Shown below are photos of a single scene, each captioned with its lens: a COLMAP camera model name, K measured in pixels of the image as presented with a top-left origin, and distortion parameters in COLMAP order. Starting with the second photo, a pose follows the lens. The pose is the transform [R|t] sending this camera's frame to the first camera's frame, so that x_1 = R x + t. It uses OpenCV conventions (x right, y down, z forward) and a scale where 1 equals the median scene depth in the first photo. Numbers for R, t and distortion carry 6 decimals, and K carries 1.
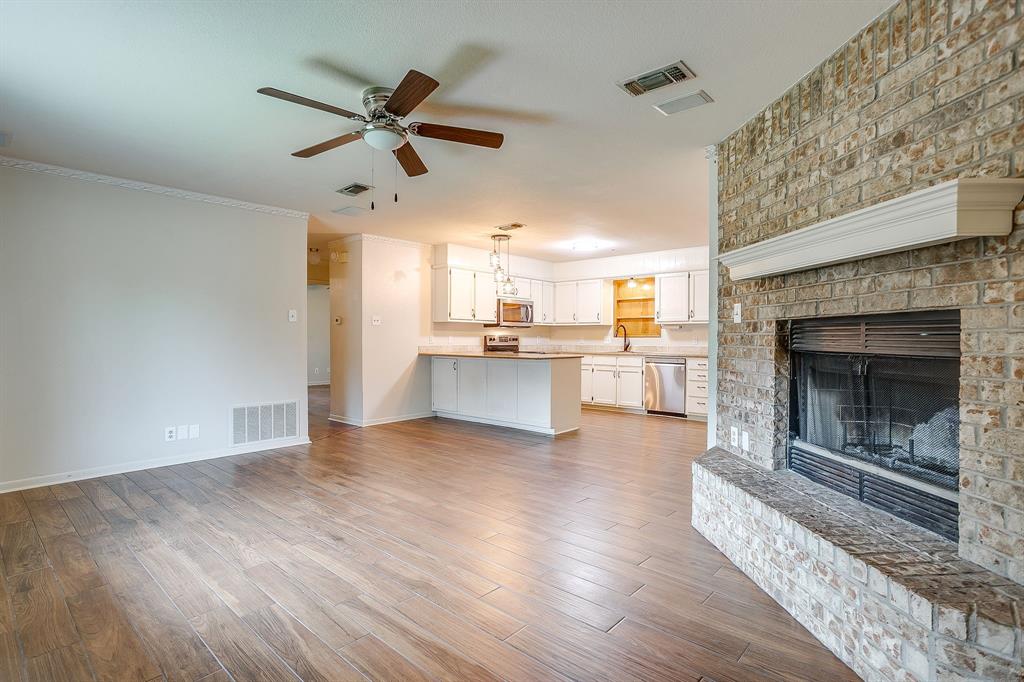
lens RADIAL K [[507.9, 0, 501.3], [0, 507.9, 340.7], [0, 0, 1]] dist [-0.057312, 0.033967]
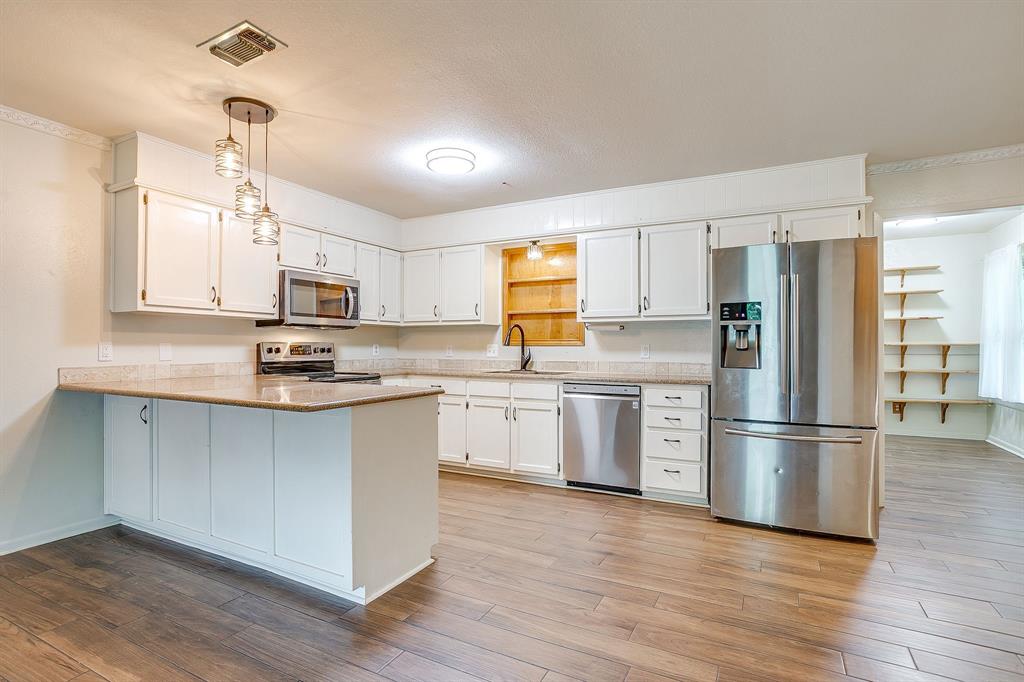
lens RADIAL K [[509.3, 0, 510.1], [0, 509.3, 344.5], [0, 0, 1]] dist [-0.050391, 0.033393]
pose [[0.967599, -0.001605, 0.252487, 0.085545], [0.003673, 0.999963, -0.007719, -0.003831], [-0.252465, 0.008396, 0.967570, 0.451333]]
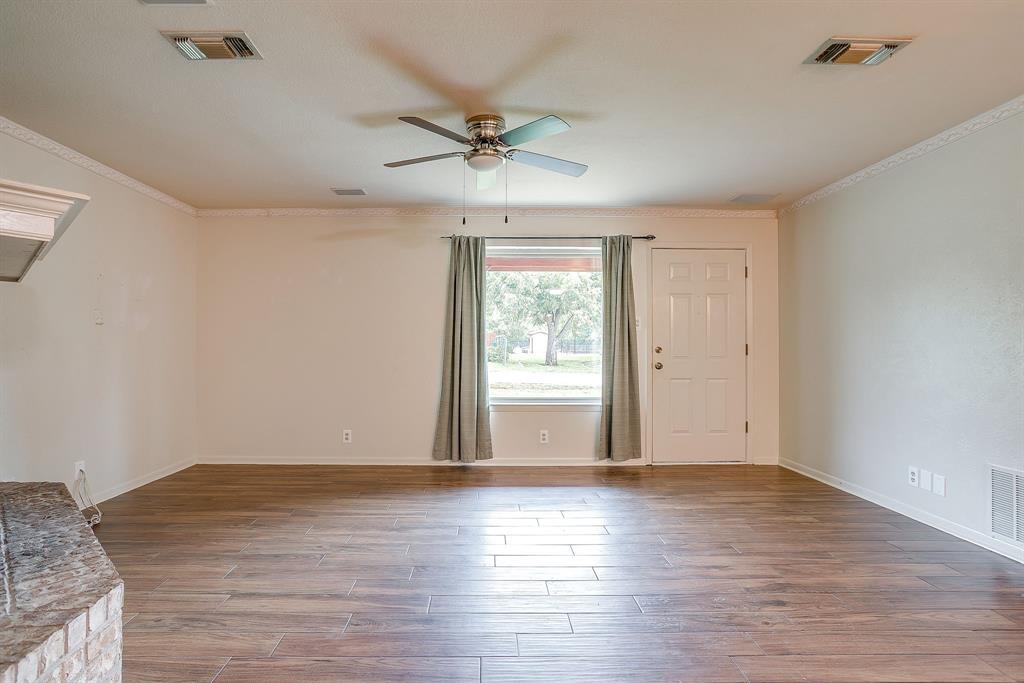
lens RADIAL K [[503.7, 0, 509.5], [0, 503.7, 345.3], [0, 0, 1]] dist [-0.051245, 0.032181]
pose [[-0.710907, -0.000917, -0.703285, 0.165486], [-0.005414, 0.999977, 0.004169, -0.005020], [0.703265, 0.006771, -0.710895, 0.620350]]
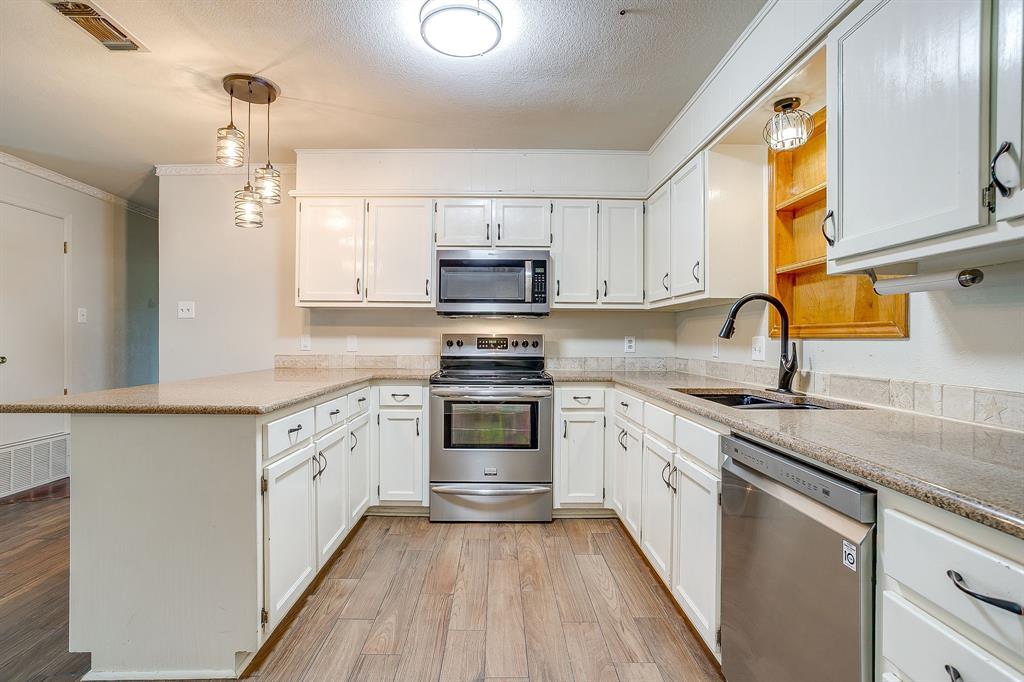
lens RADIAL K [[507.9, 0, 501.3], [0, 507.9, 340.7], [0, 0, 1]] dist [-0.057312, 0.033967]
pose [[0.681631, 0.002019, -0.731694, 0.344937], [-0.005490, 0.999982, -0.002355, -0.004131], [0.731676, 0.005622, 0.681630, 0.724852]]
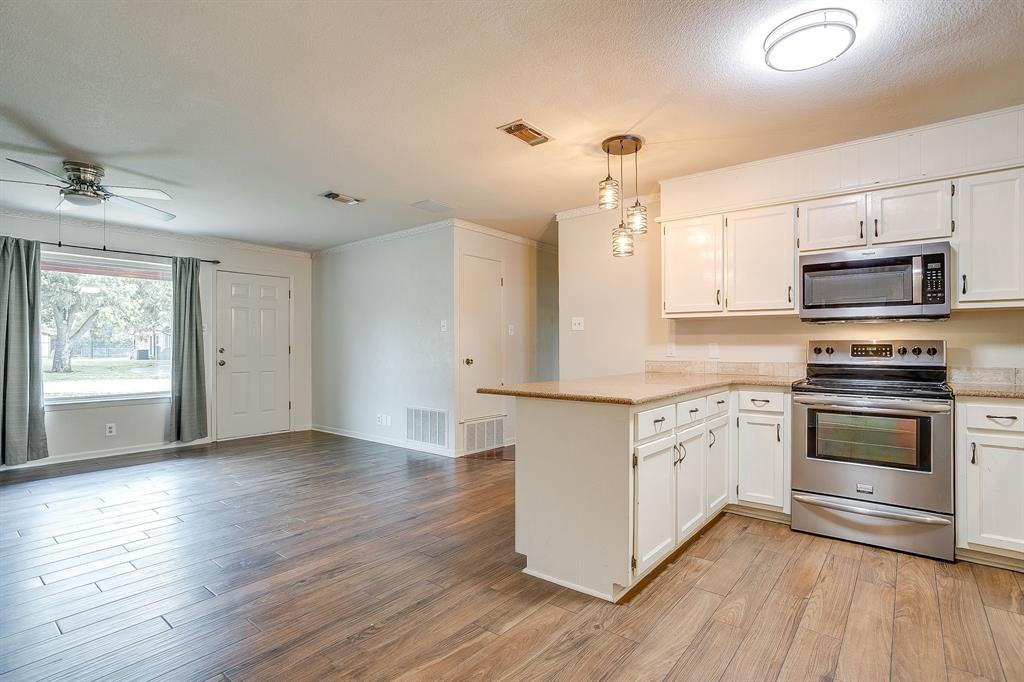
lens RADIAL K [[503.4, 0, 505.4], [0, 503.4, 341.6], [0, 0, 1]] dist [-0.060664, 0.030921]
pose [[0.051216, -0.012172, -0.998613, 0.390693], [-0.003770, 0.999916, -0.012381, -0.003964], [0.998681, 0.004399, 0.051165, 0.711366]]
